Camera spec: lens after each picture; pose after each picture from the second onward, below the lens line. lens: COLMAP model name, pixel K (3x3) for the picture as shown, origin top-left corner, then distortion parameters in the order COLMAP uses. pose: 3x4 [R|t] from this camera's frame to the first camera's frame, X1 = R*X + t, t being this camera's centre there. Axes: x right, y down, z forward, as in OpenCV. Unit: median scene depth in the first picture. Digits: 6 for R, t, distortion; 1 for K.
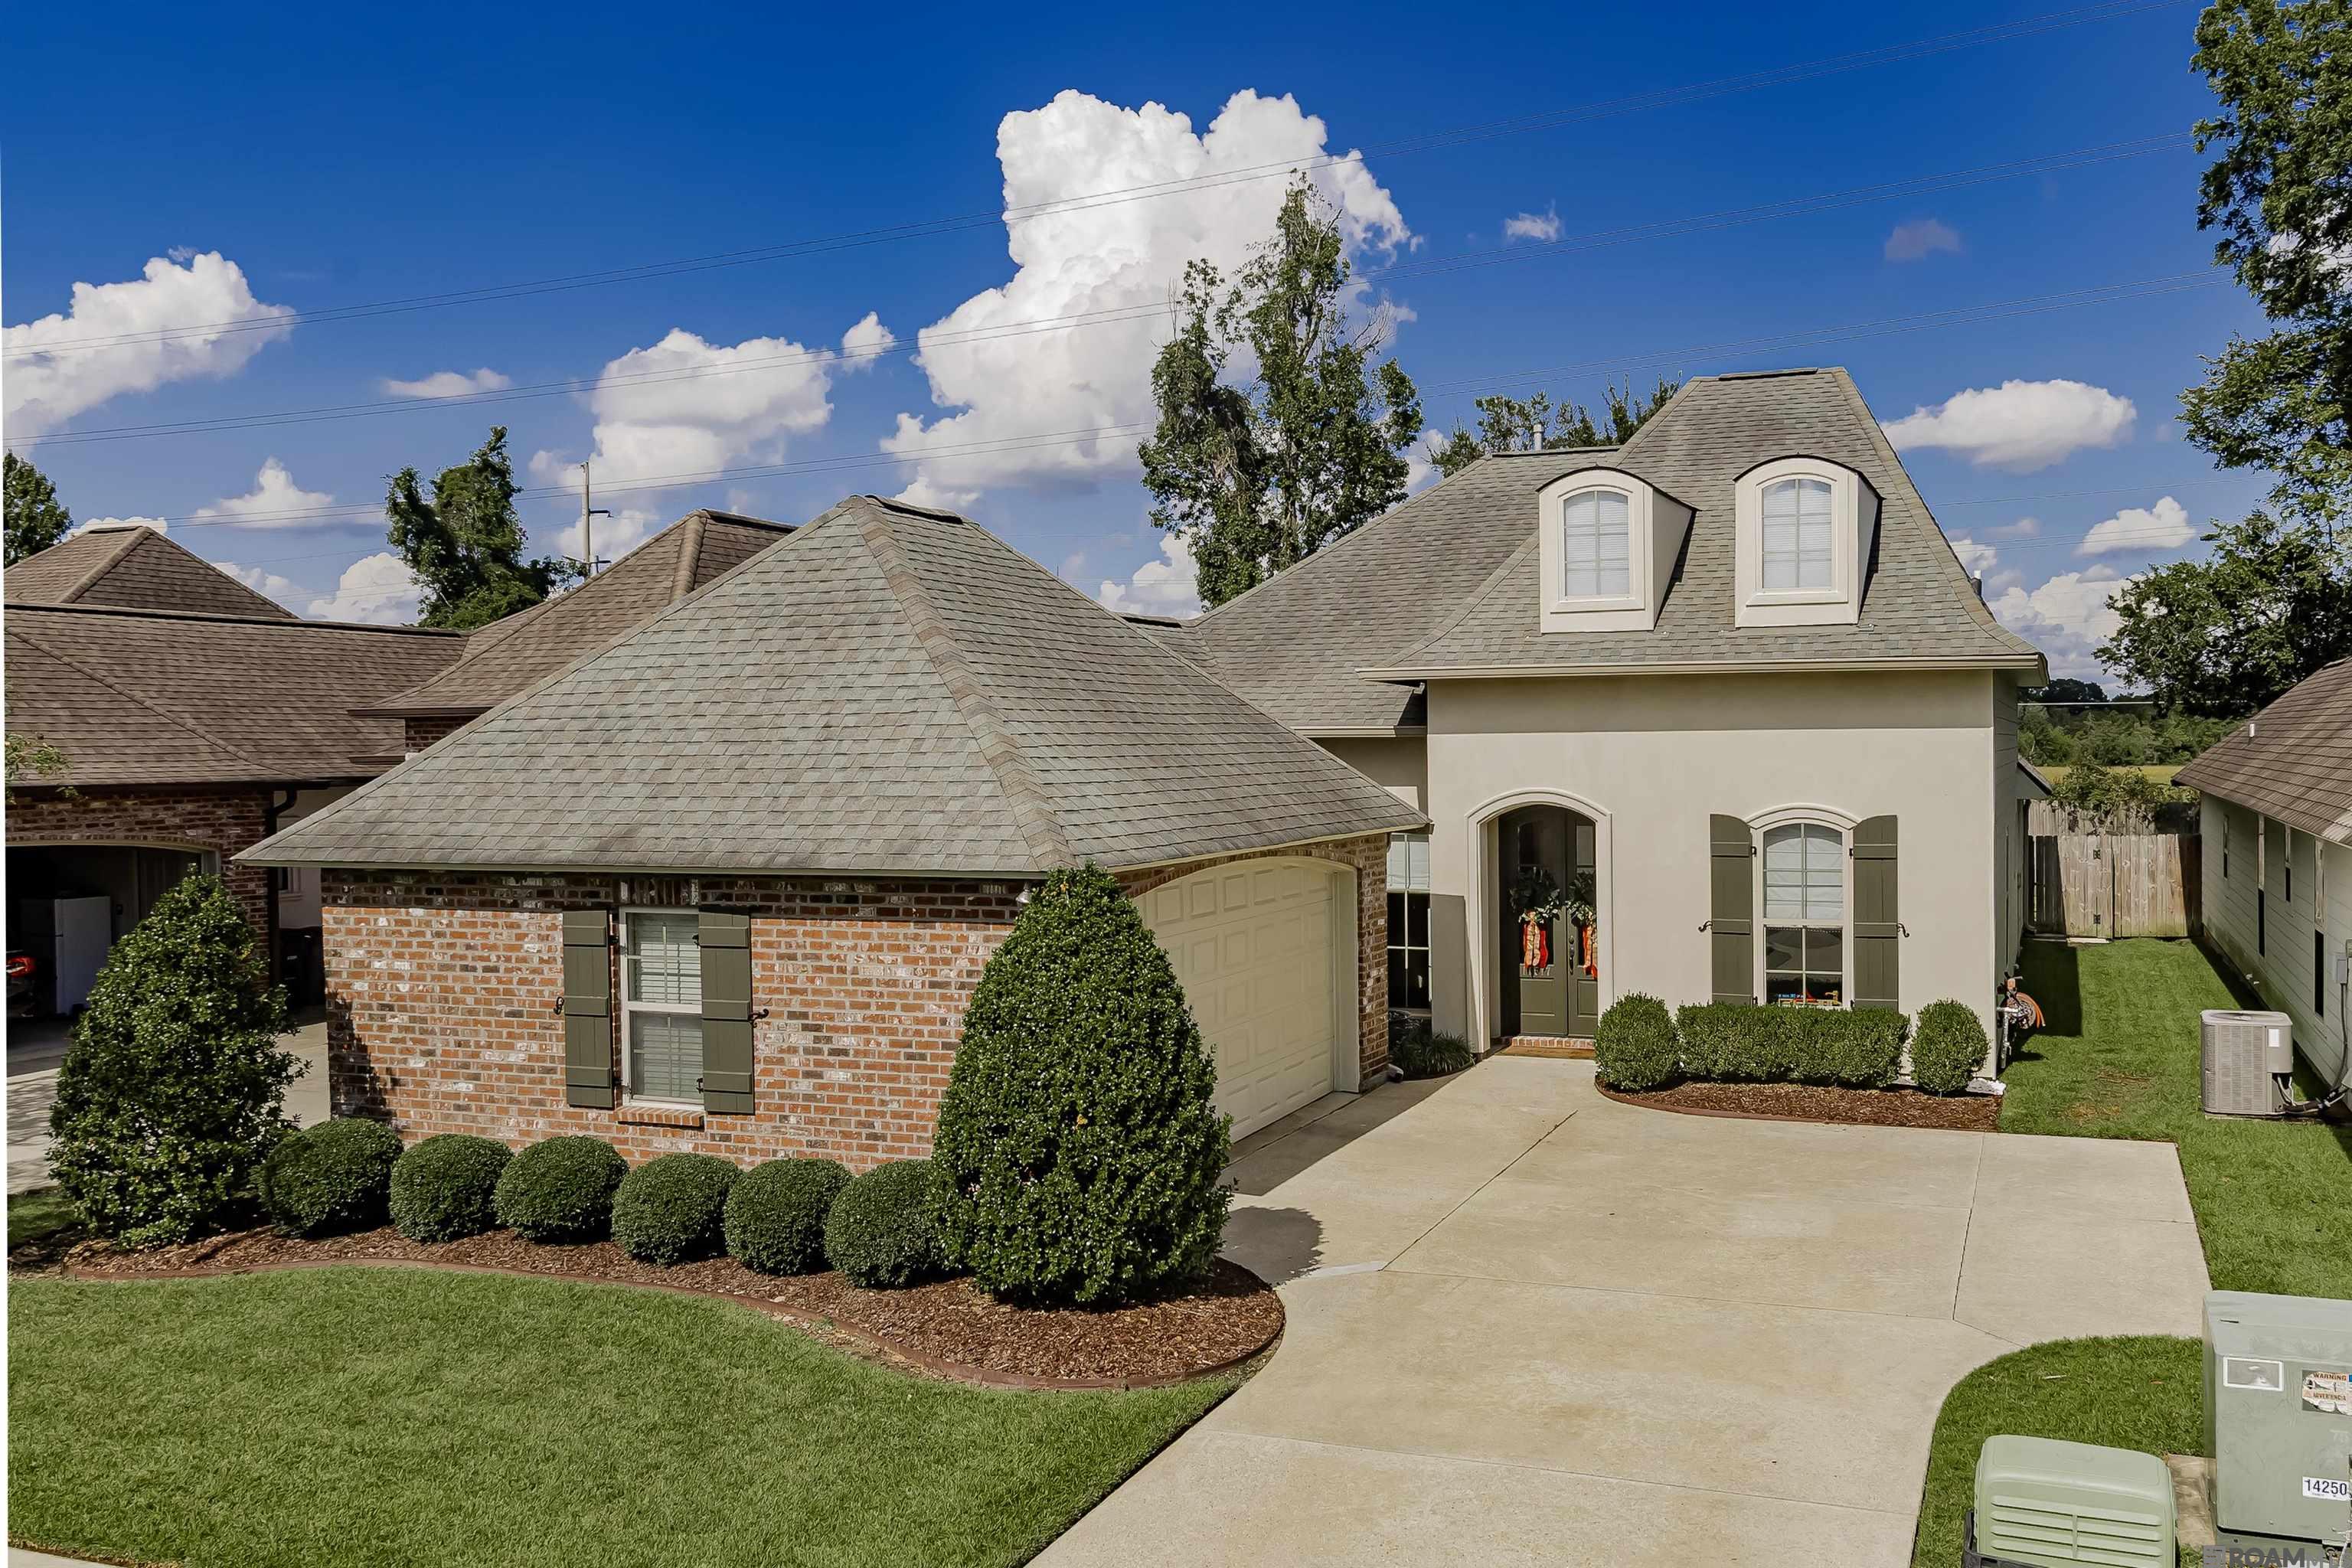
lens RADIAL K [[2025.6, 0, 1177.9], [0, 2025.6, 807.6], [0, 0, 1]] dist [0.000225, 0.004027]
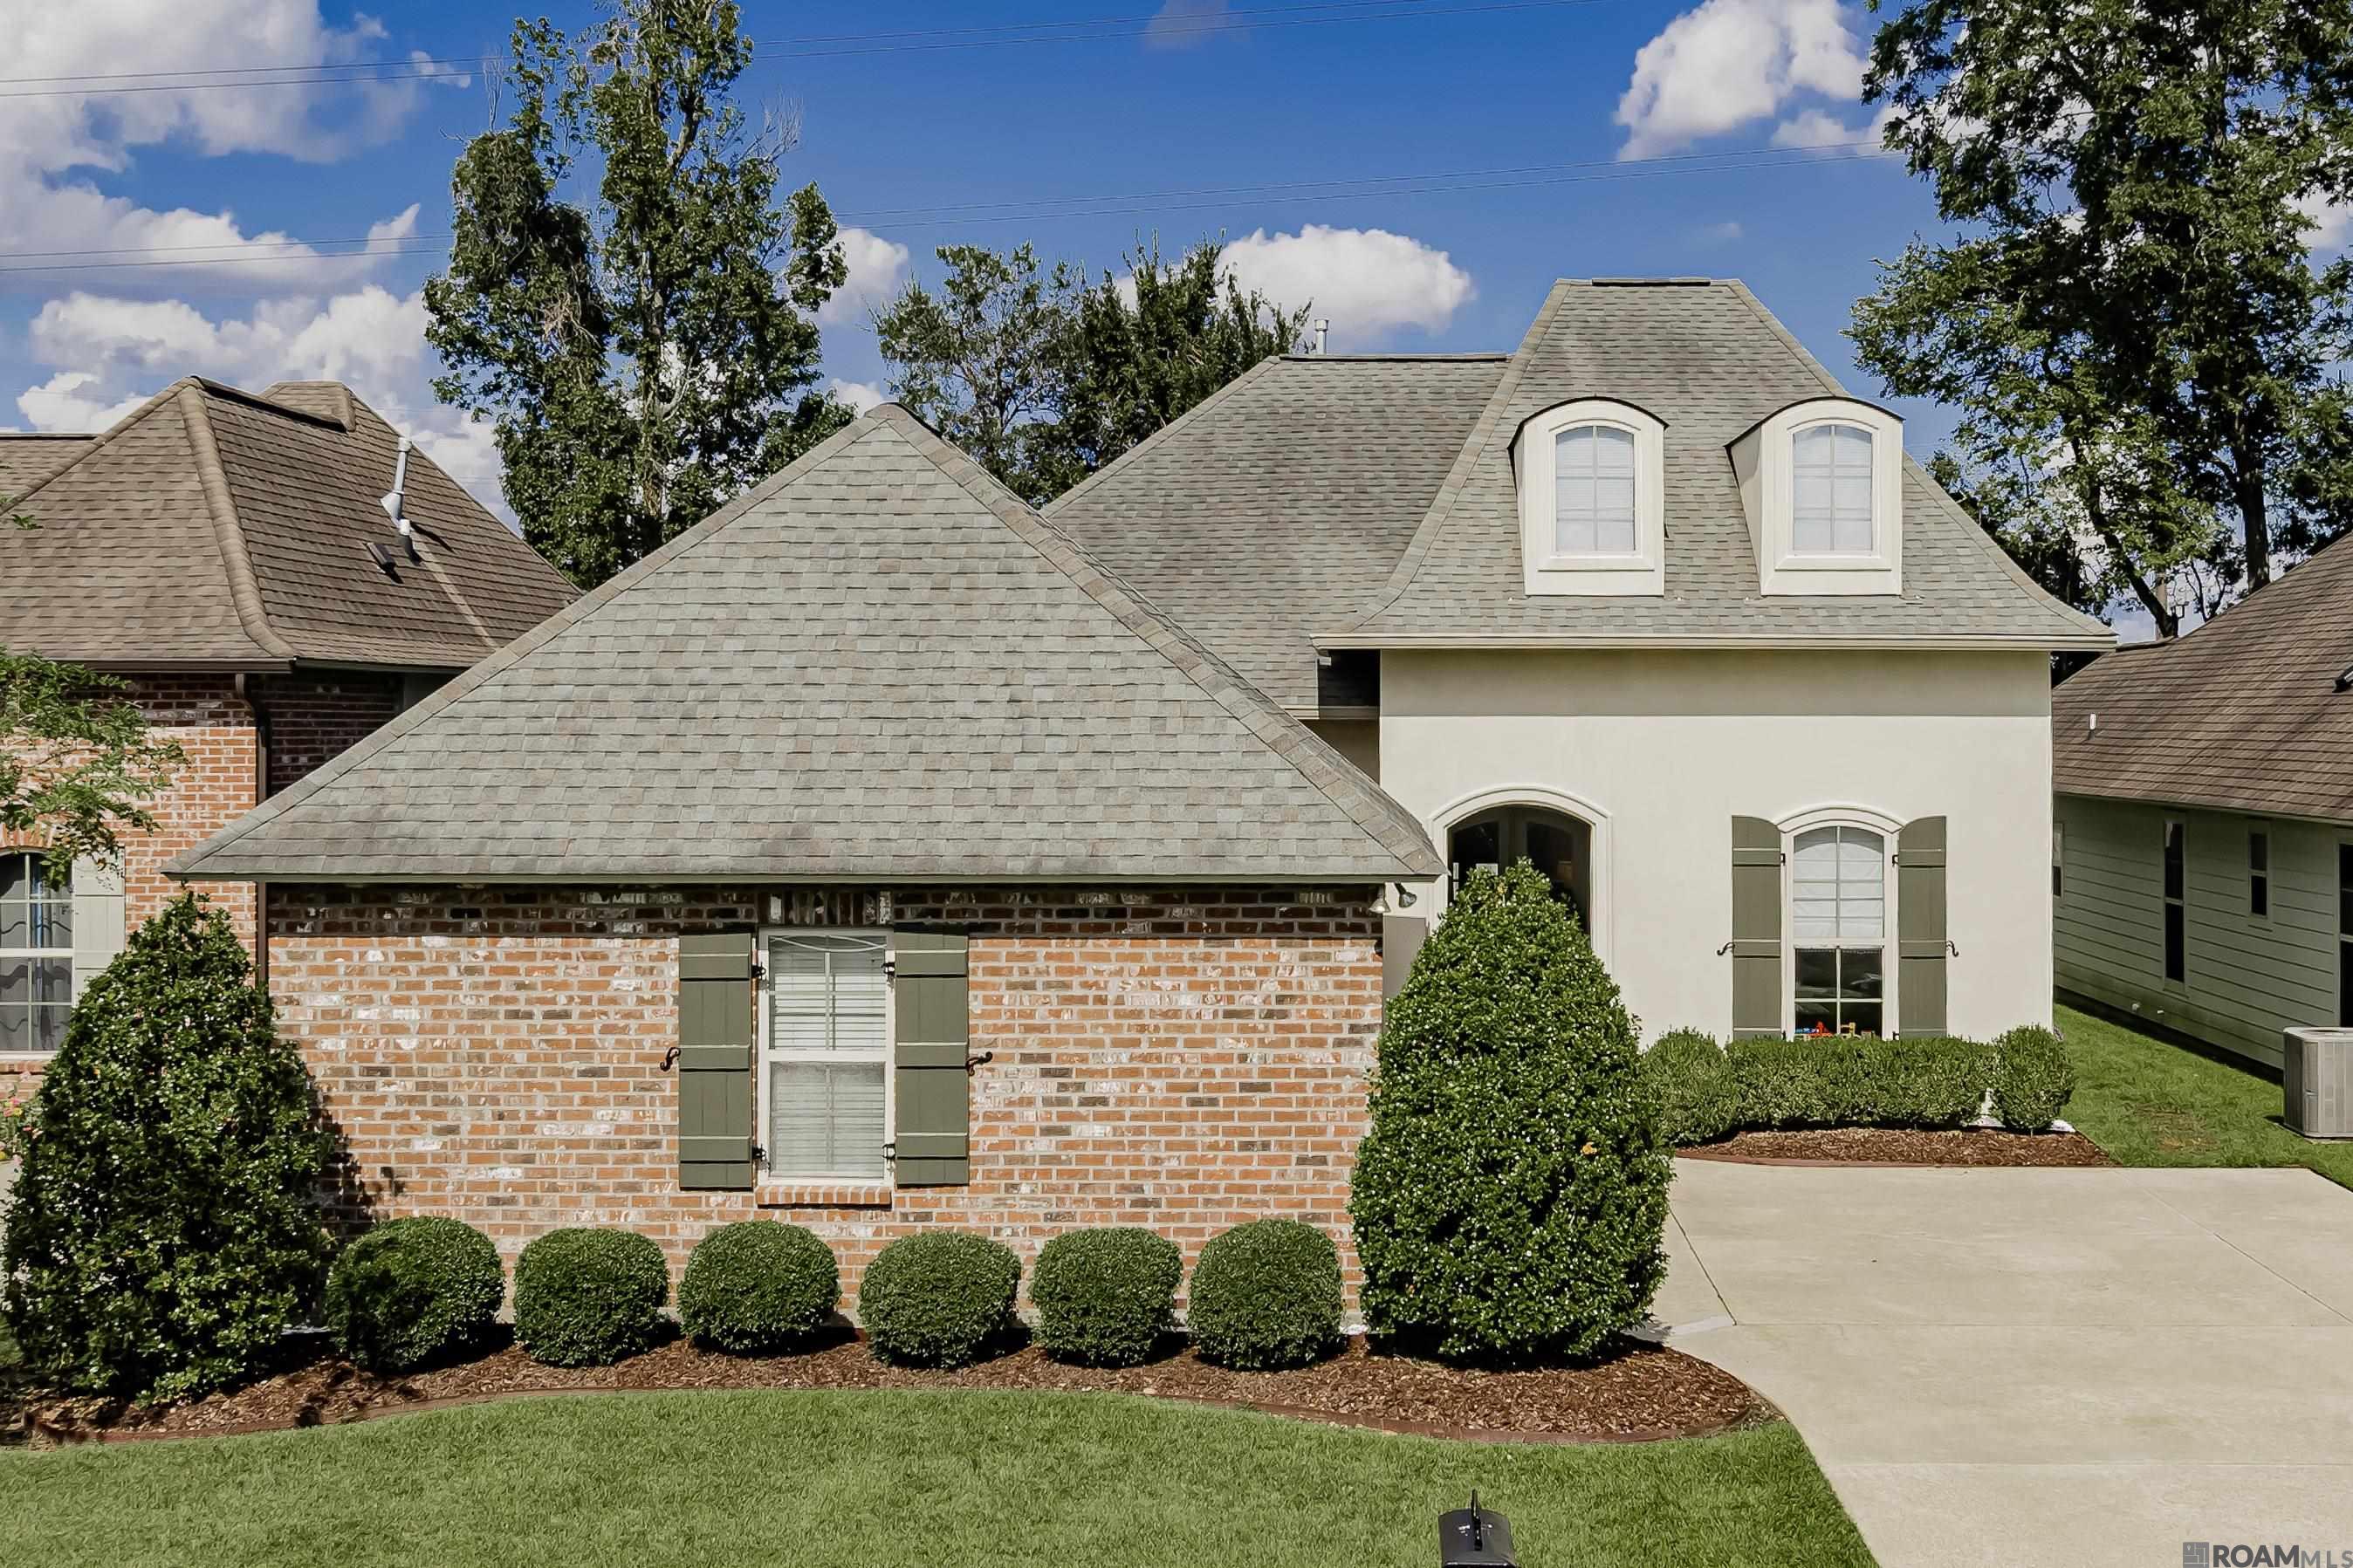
lens RADIAL K [[3042.1, 0, 1175.8], [0, 3042.1, 764.2], [0, 0, 1]] dist [0.003414, 0.000000]
pose [[0.941806, 0.005917, 0.336105, -0.498625], [0.000623, 0.999813, -0.019348, 0.008127], [-0.336157, 0.018431, 0.941626, -0.149343]]
